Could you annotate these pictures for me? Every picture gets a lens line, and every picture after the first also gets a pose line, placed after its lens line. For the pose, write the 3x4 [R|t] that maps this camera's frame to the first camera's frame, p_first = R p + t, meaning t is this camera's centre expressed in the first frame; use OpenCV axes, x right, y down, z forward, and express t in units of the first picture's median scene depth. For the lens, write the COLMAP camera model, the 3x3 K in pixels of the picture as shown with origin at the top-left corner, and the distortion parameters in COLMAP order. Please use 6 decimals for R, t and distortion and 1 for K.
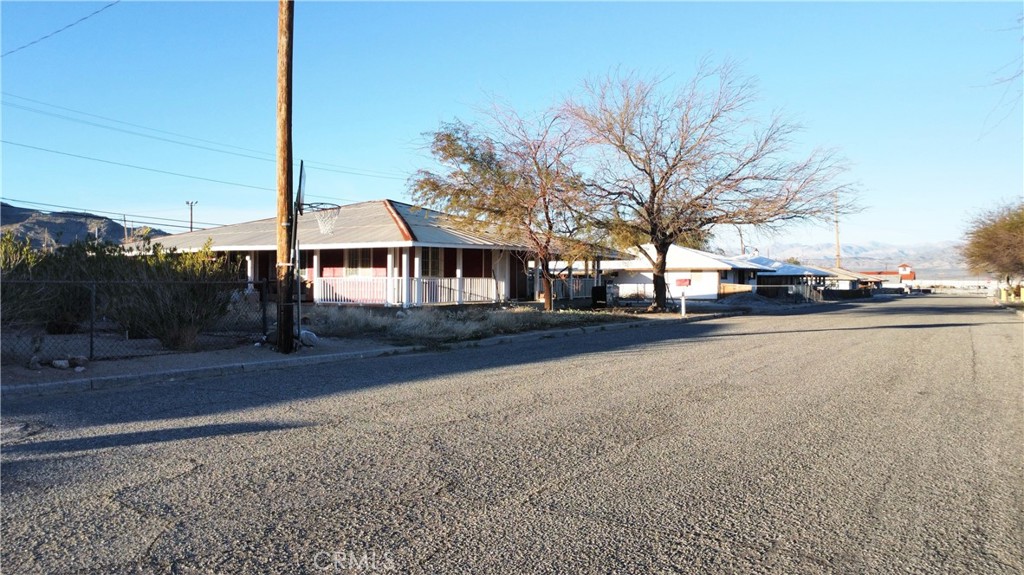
lens RADIAL K [[745.1, 0, 511.7], [0, 745.1, 287.1], [0, 0, 1]] dist [-0.050538, 0.002294]
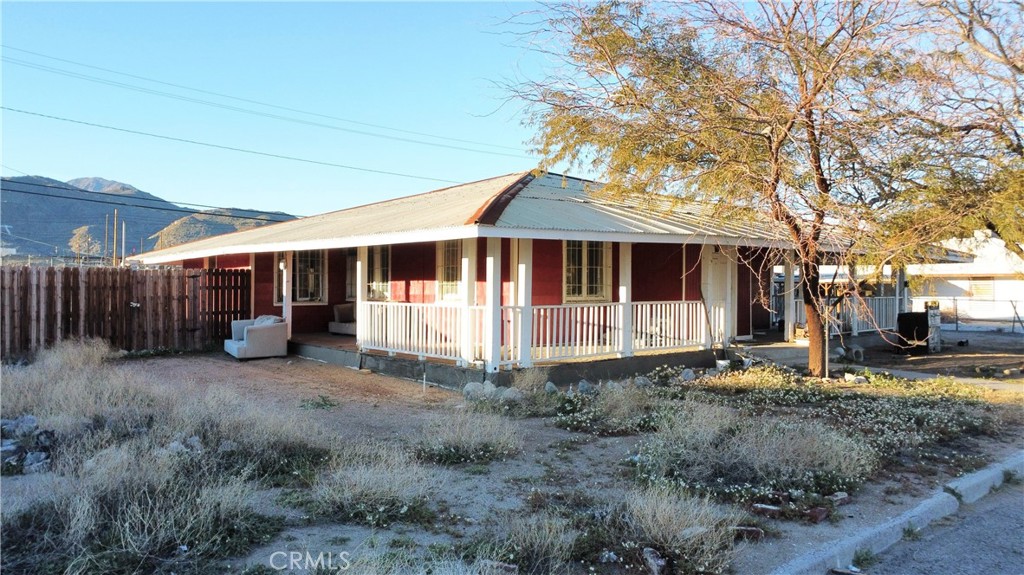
lens RADIAL K [[745.1, 0, 514.5], [0, 745.1, 288.6], [0, 0, 1]] dist [-0.050538, 0.002294]
pose [[0.947620, 0.002368, -0.319393, 0.017112], [-0.001824, 0.999996, 0.002001, -0.022862], [0.319396, -0.001313, 0.947620, 0.508031]]
